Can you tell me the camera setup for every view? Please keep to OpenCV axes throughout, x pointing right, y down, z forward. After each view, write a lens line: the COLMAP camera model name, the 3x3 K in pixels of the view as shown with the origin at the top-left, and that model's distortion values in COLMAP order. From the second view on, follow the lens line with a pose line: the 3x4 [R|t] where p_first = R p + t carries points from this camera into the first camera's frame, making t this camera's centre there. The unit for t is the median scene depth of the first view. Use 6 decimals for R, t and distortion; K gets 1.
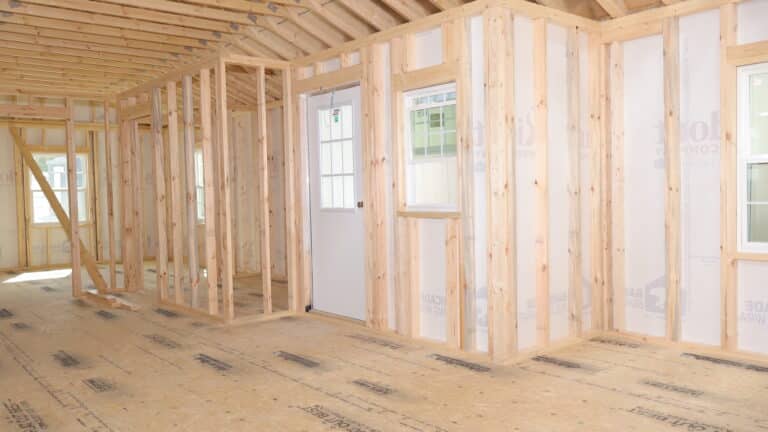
lens RADIAL K [[632.5, 0, 386.3], [0, 632.5, 220.3], [0, 0, 1]] dist [-0.018886, 0.003633]
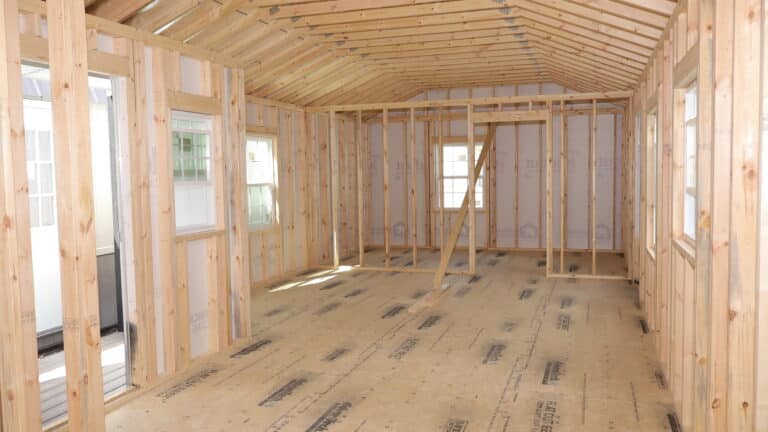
lens RADIAL K [[632.5, 0, 385.0], [0, 632.5, 215.9], [0, 0, 1]] dist [-0.018886, 0.003633]
pose [[-0.525820, -0.025487, 0.850214, -1.062002], [0.070616, 0.994792, 0.073494, -0.104690], [-0.847660, 0.098683, -0.521282, 1.394016]]
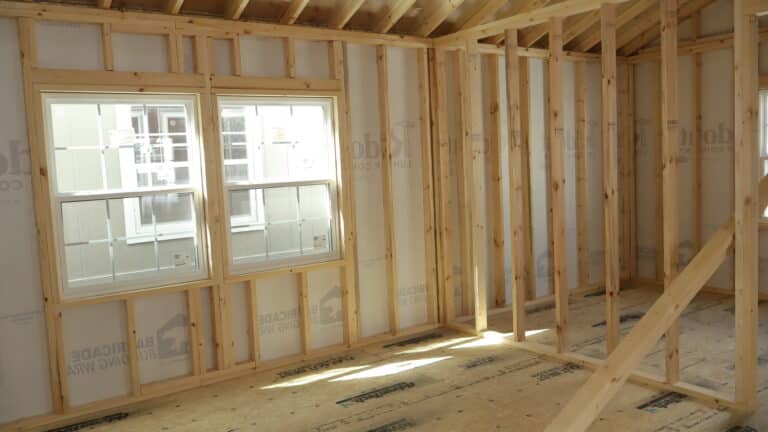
lens RADIAL K [[632.5, 0, 360.7], [0, 632.5, 219.9], [0, 0, 1]] dist [-0.018886, 0.003633]
pose [[0.097173, -0.069636, 0.992828, -0.273283], [0.088466, 0.994205, 0.061074, -0.079282], [-0.991328, 0.081896, 0.102770, 0.469211]]
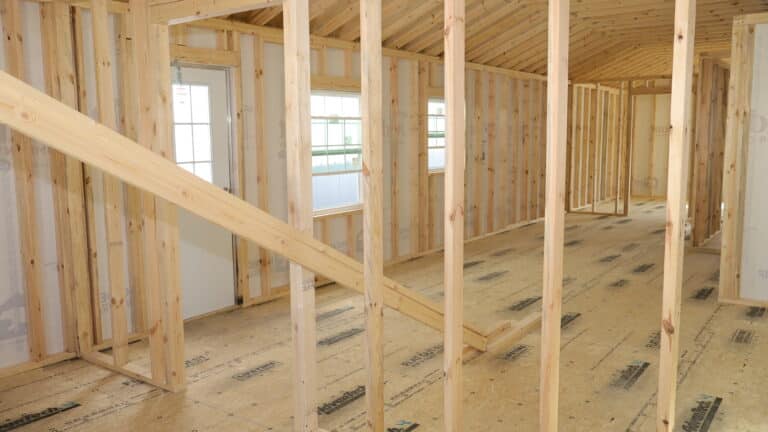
lens RADIAL K [[632.5, 0, 383.7], [0, 632.5, 216.2], [0, 0, 1]] dist [-0.018886, 0.003633]
pose [[0.245777, 0.142103, -0.958854, 1.222200], [-0.037247, 0.989850, 0.137150, -0.099215], [0.968611, 0.002006, 0.248575, -0.006766]]
